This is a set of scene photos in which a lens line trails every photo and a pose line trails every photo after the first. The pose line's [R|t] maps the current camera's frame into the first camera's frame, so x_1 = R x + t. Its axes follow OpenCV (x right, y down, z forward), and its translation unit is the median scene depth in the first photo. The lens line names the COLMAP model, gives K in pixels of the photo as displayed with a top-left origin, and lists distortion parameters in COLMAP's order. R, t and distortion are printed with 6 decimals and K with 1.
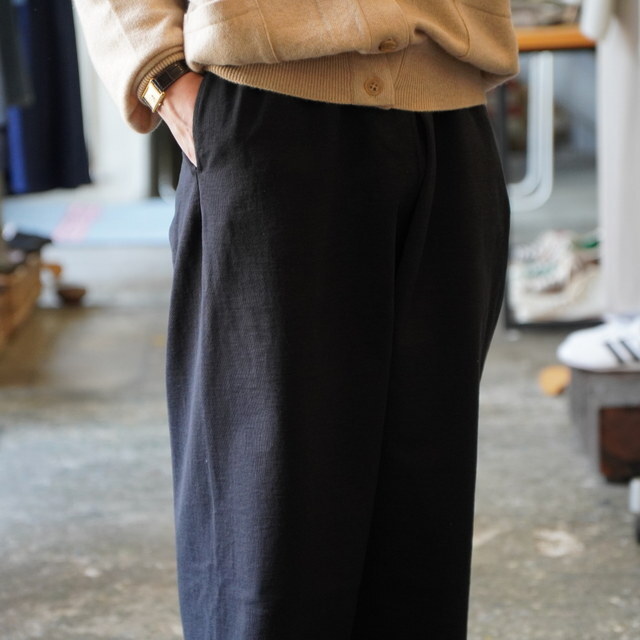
lens RADIAL K [[2676.9, 0, 313.5], [0, 2676.9, 322.7], [0, 0, 1]] dist [1.050150, 0.000000]
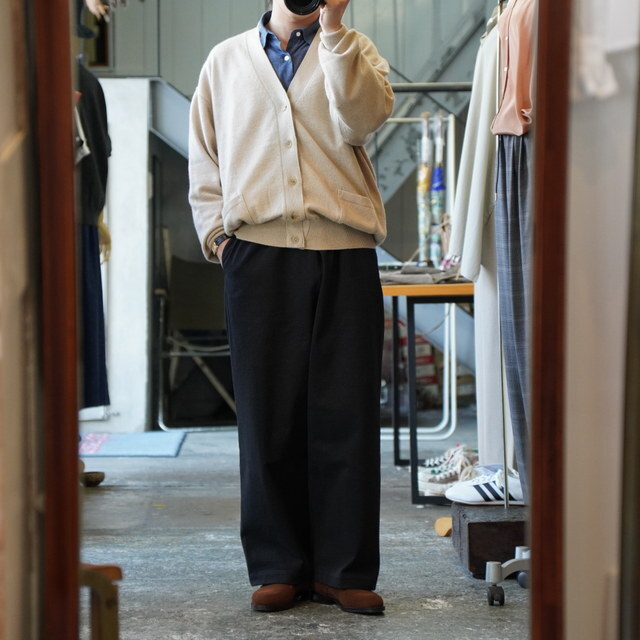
lens RADIAL K [[2442.4, 0, 313.5], [0, 2442.4, 340.1], [0, 0, 1]] dist [1.175655, 0.000000]
pose [[0.999781, 0.016083, 0.013423, 0.003744], [-0.014241, 0.991735, -0.127508, 0.099216], [-0.015362, 0.127288, 0.991747, -0.299439]]
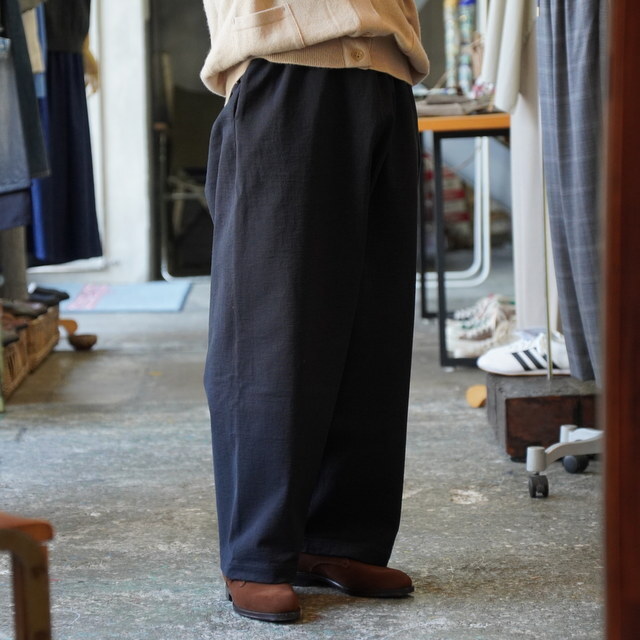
lens RADIAL K [[2420.4, 0, 296.5], [0, 2420.4, 348.2], [0, 0, 1]] dist [0.801235, 0.000000]
pose [[0.999978, -0.001882, -0.006330, 0.016073], [0.001558, 0.998709, -0.050782, 0.061964], [0.006418, 0.050771, 0.998690, -0.110161]]
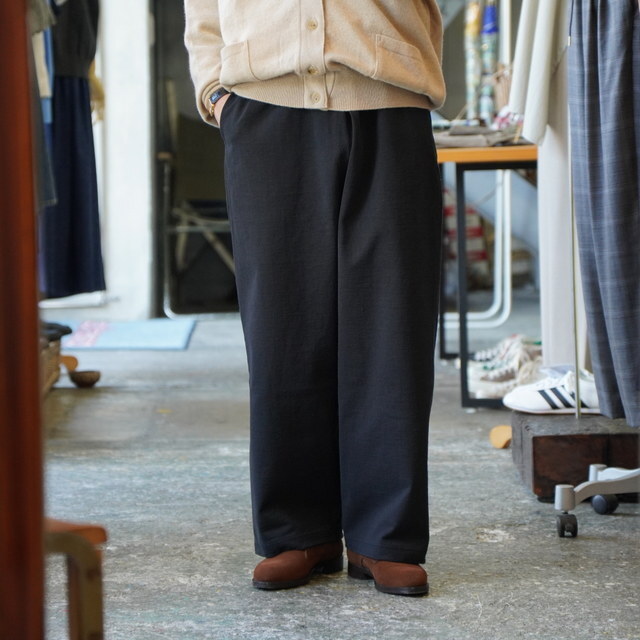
lens RADIAL K [[2676.9, 0, 320.7], [0, 2676.9, 322.7], [0, 0, 1]] dist [1.050150, 0.000000]
pose [[0.999924, 0.010399, 0.006576, 0.002837], [-0.009822, 0.996551, -0.082404, 0.077192], [-0.007410, 0.082333, 0.996577, -0.187947]]
